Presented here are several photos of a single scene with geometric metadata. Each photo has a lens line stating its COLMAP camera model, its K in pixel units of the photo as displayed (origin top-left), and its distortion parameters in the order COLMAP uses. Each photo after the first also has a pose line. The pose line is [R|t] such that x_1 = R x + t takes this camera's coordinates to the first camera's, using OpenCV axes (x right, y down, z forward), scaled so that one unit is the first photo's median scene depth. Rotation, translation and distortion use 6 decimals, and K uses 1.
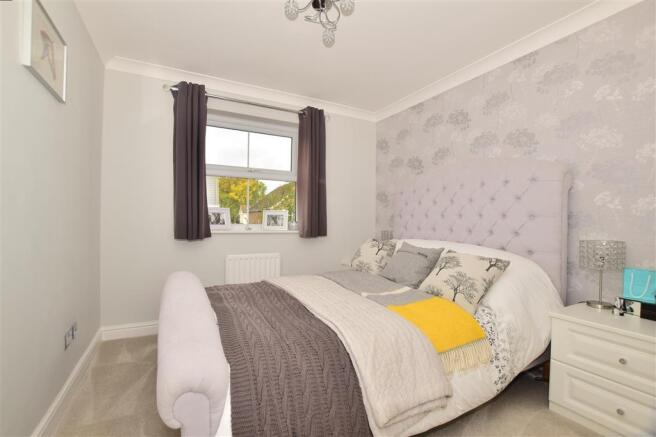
lens RADIAL K [[290.2, 0, 328.0], [0, 290.2, 218.5], [0, 0, 1]] dist [-0.019611, 0.000022]
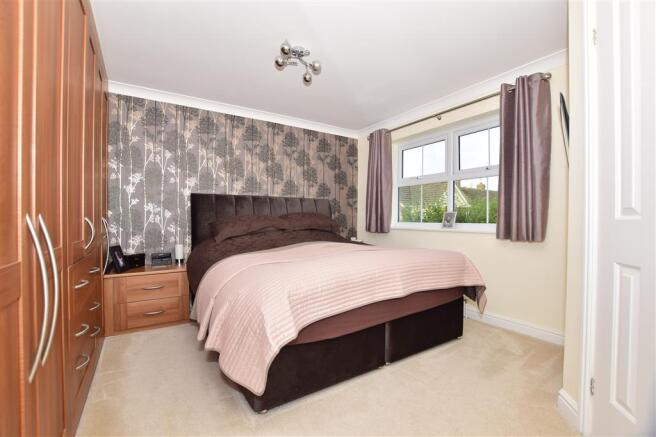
lens RADIAL K [[290.2, 0, 328.0], [0, 290.2, 218.5], [0, 0, 1]] dist [-0.019611, 0.000022]
pose [[0.080875, -0.006051, -0.996706, 0.700122], [-0.003927, 0.999972, -0.006389, 0.003382], [0.996716, 0.004430, 0.080849, 0.443421]]
